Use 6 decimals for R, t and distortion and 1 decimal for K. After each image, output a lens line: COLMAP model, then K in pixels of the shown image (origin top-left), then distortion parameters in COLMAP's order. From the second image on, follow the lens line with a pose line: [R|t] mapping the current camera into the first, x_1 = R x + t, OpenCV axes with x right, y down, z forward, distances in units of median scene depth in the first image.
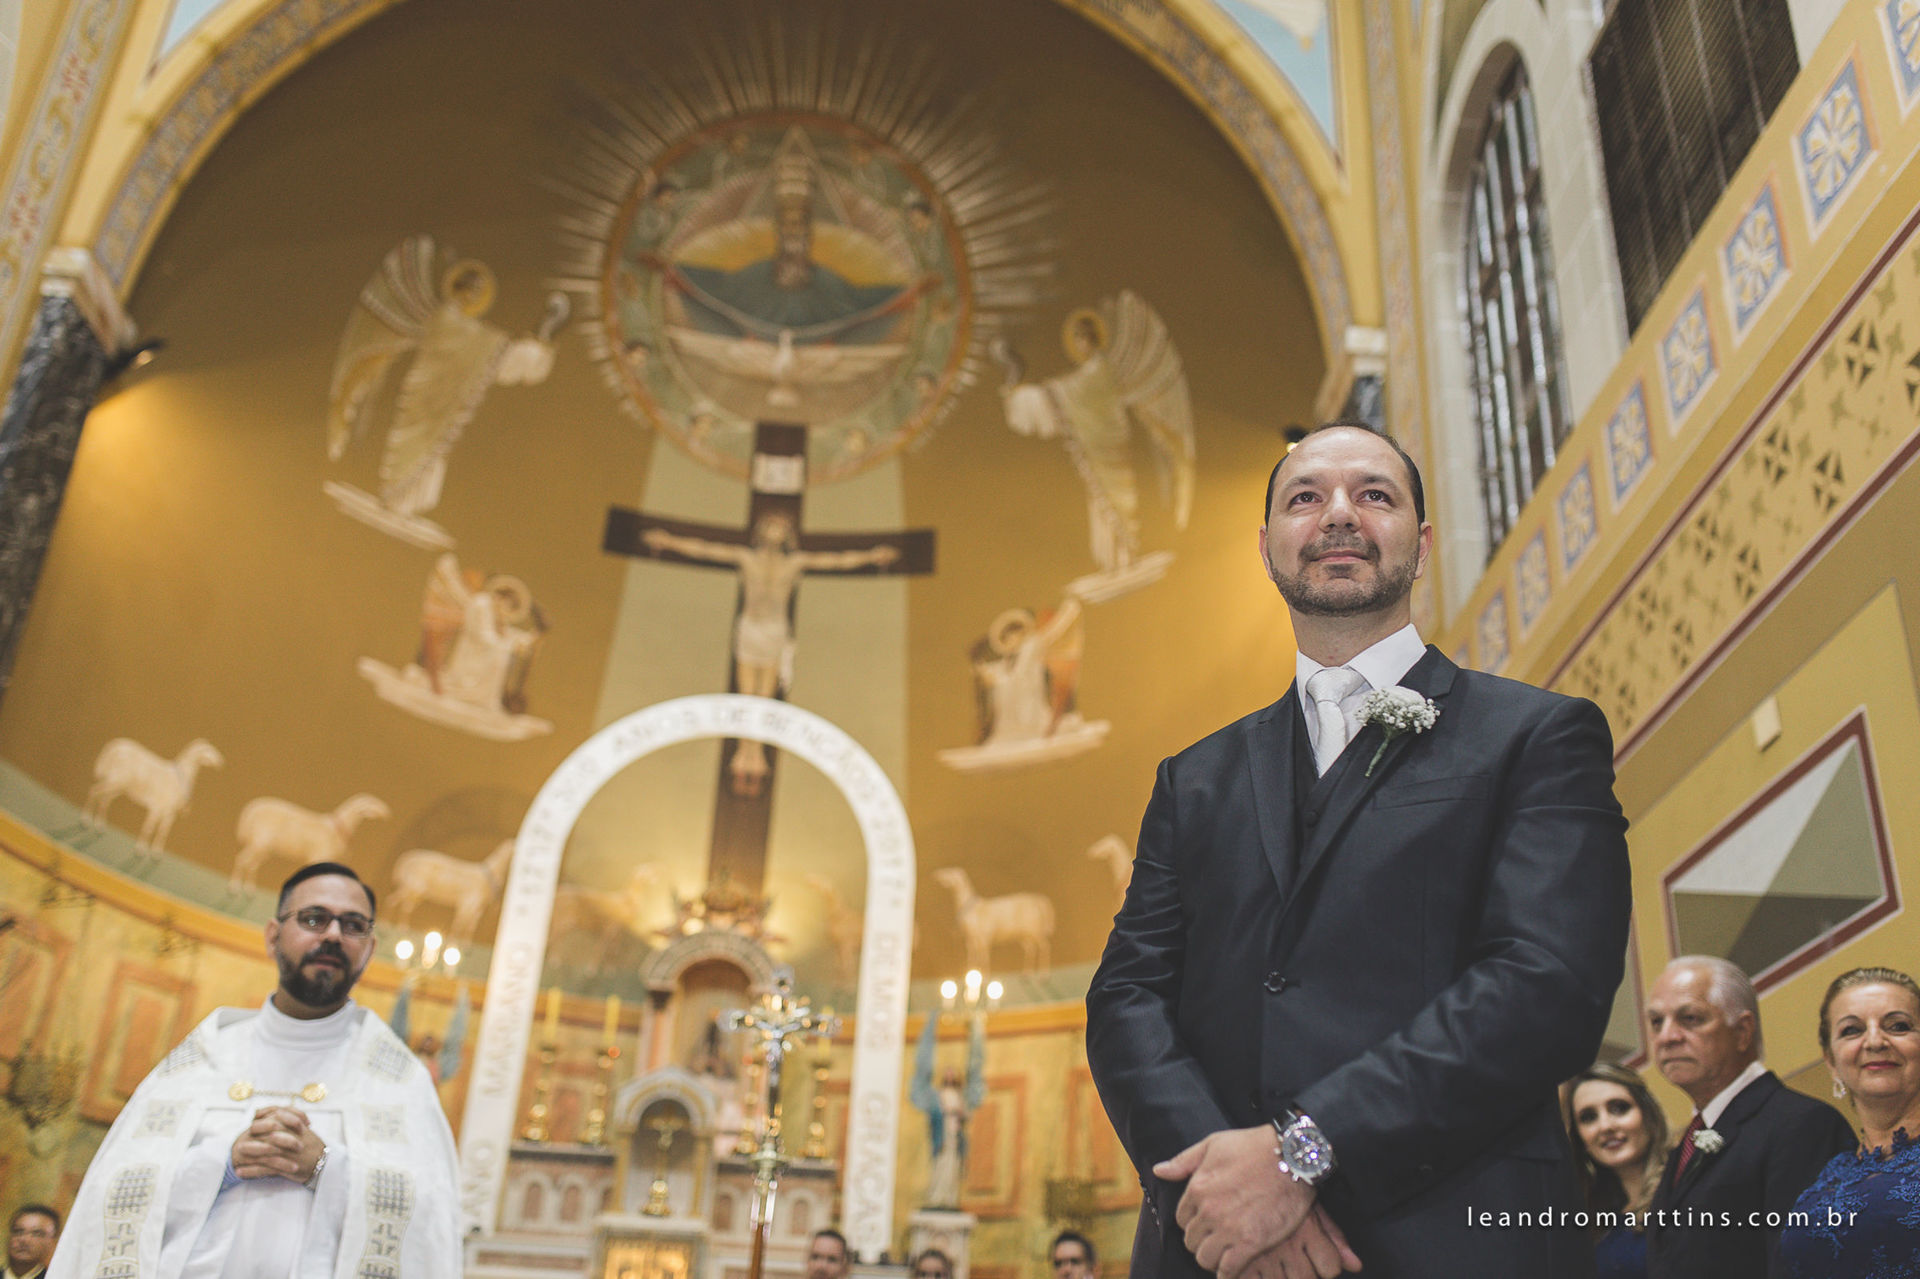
lens RADIAL K [[1802.9, 0, 957.5], [0, 1802.9, 649.1], [0, 0, 1]] dist [-0.003087, 0.000000]
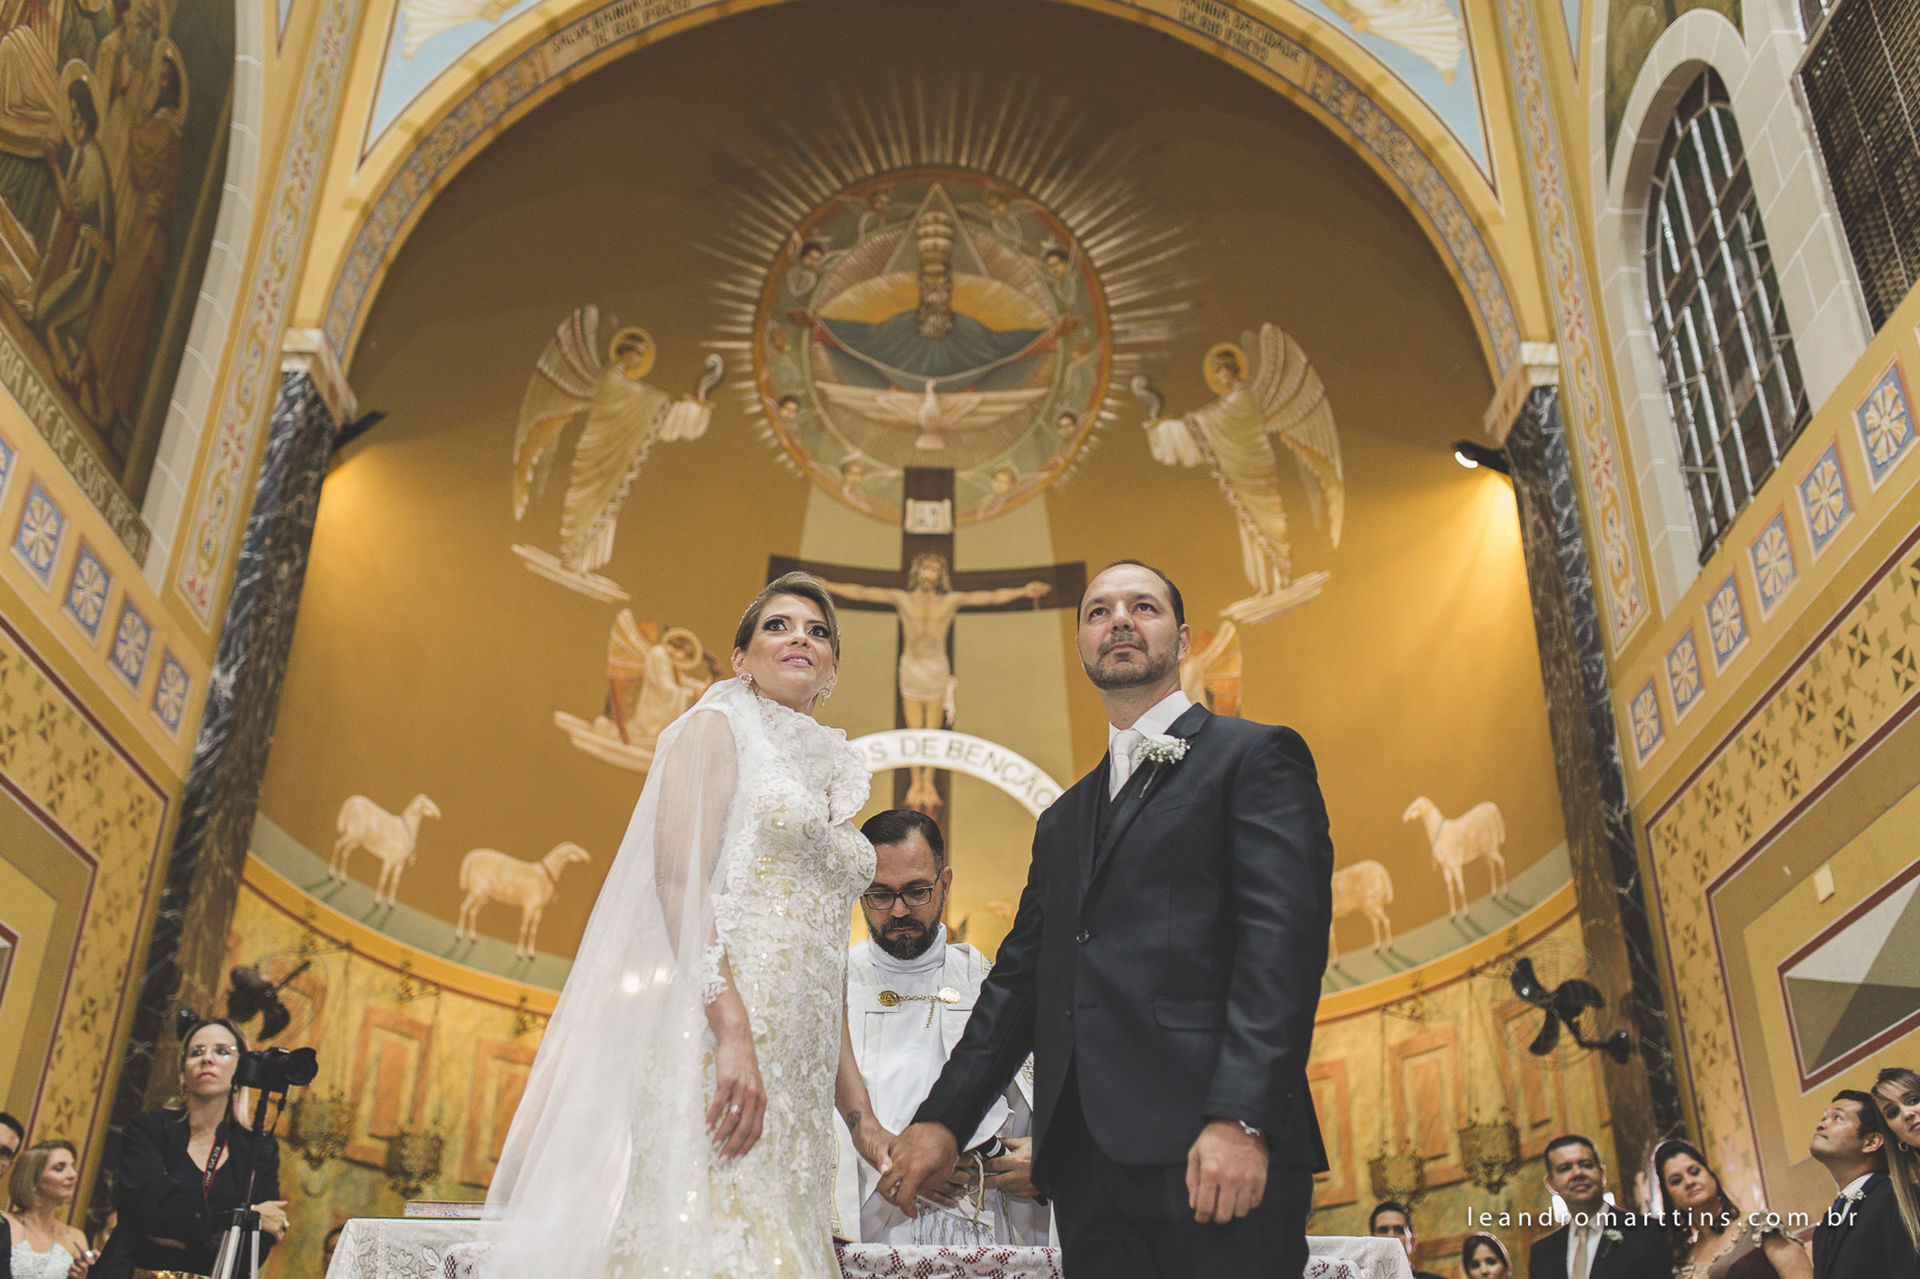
lens RADIAL K [[1802.9, 0, 952.2], [0, 1802.9, 649.7], [0, 0, 1]] dist [-0.003087, 0.000000]
pose [[0.998745, -0.048969, -0.010461, -0.087057], [0.048636, 0.998364, -0.030056, 0.012063], [0.011916, 0.029510, 0.999493, -0.034689]]
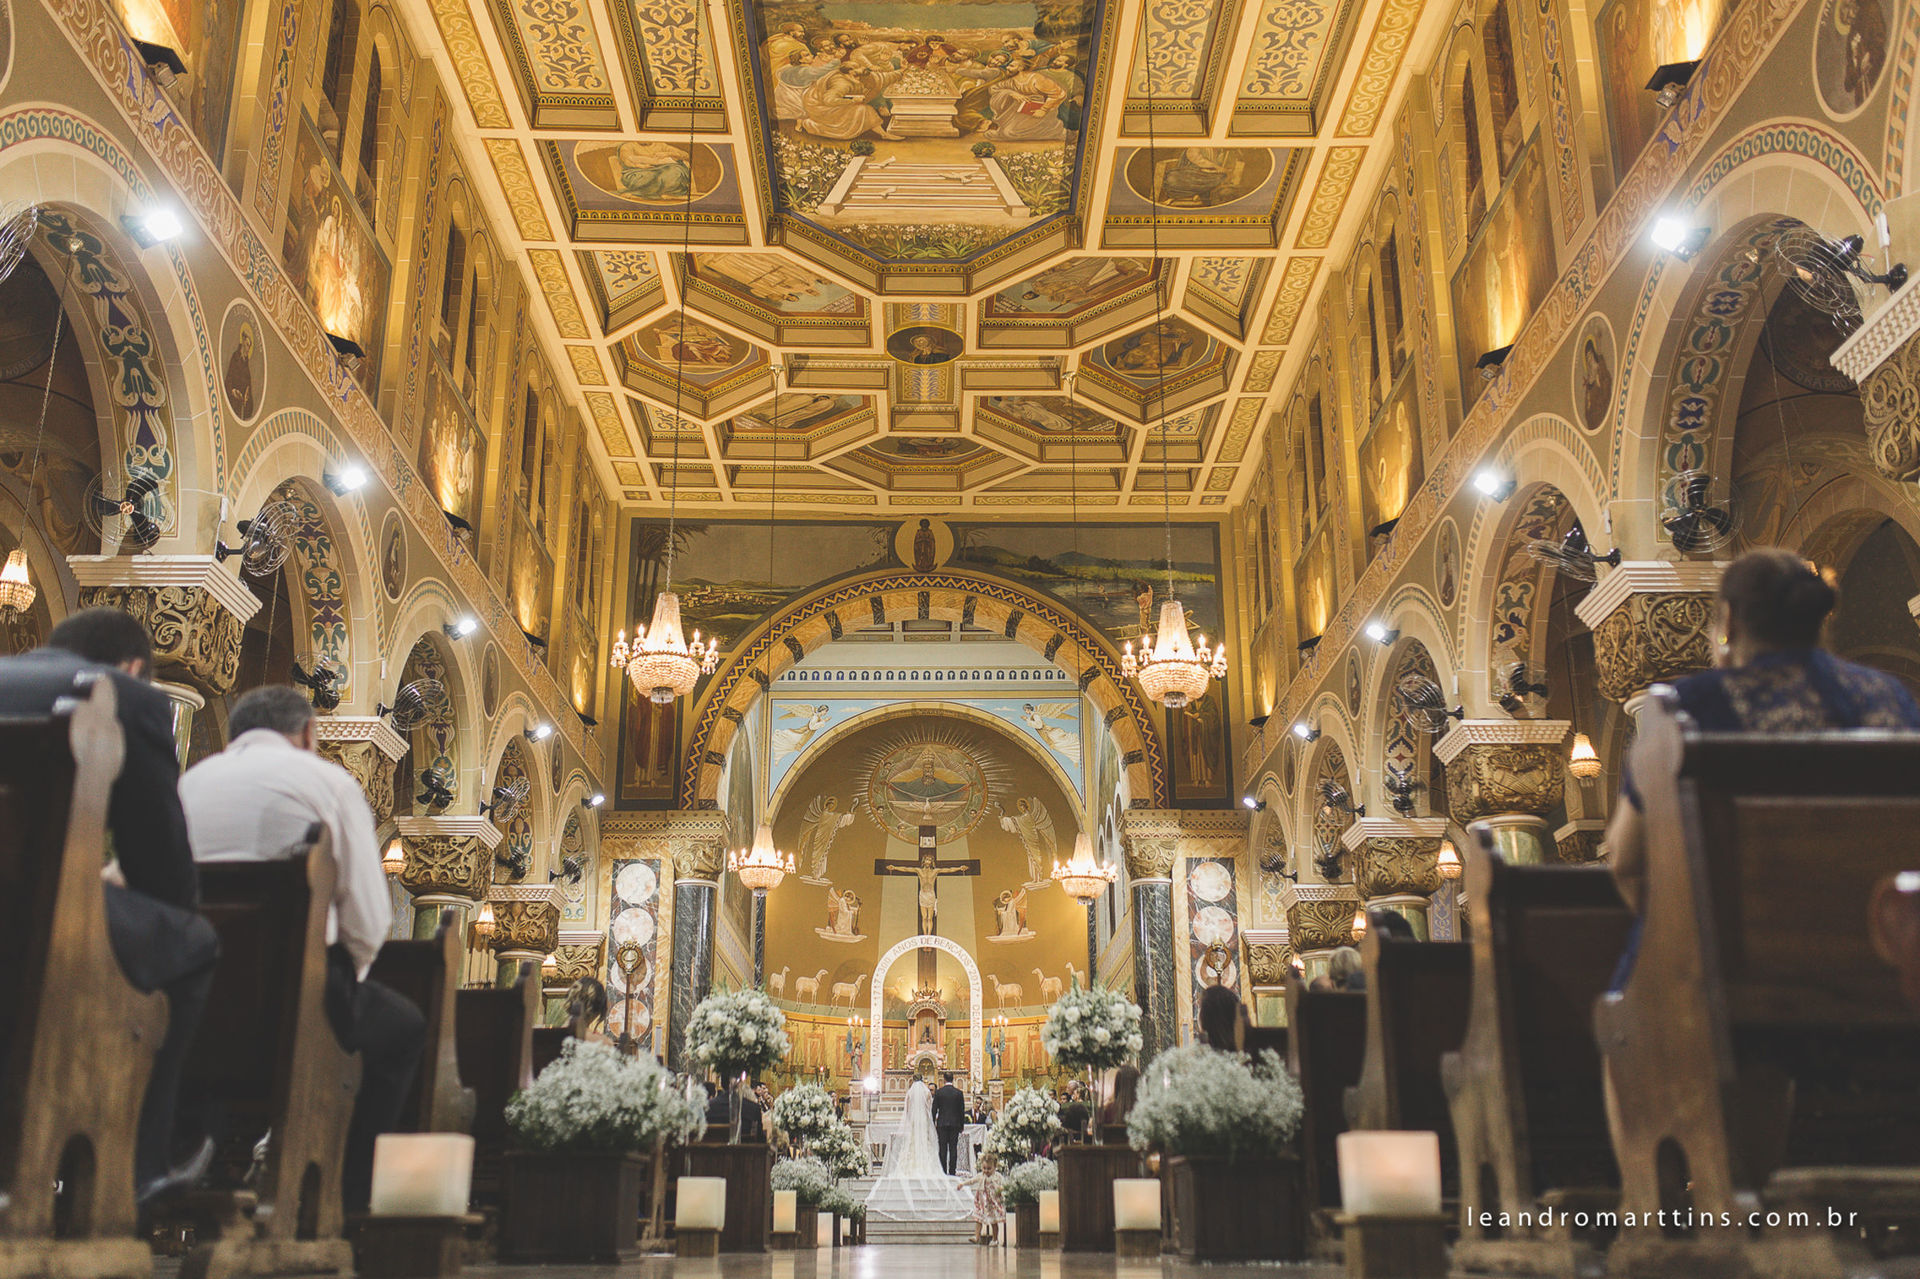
lens RADIAL K [[1802.9, 0, 960.5], [0, 1802.9, 642.5], [0, 0, 1]] dist [-0.003087, 0.000000]
pose [[0.998046, -0.061506, -0.011051, 0.013381], [0.062455, 0.987785, 0.142762, -0.963672], [0.002136, -0.143174, 0.989695, -2.216580]]
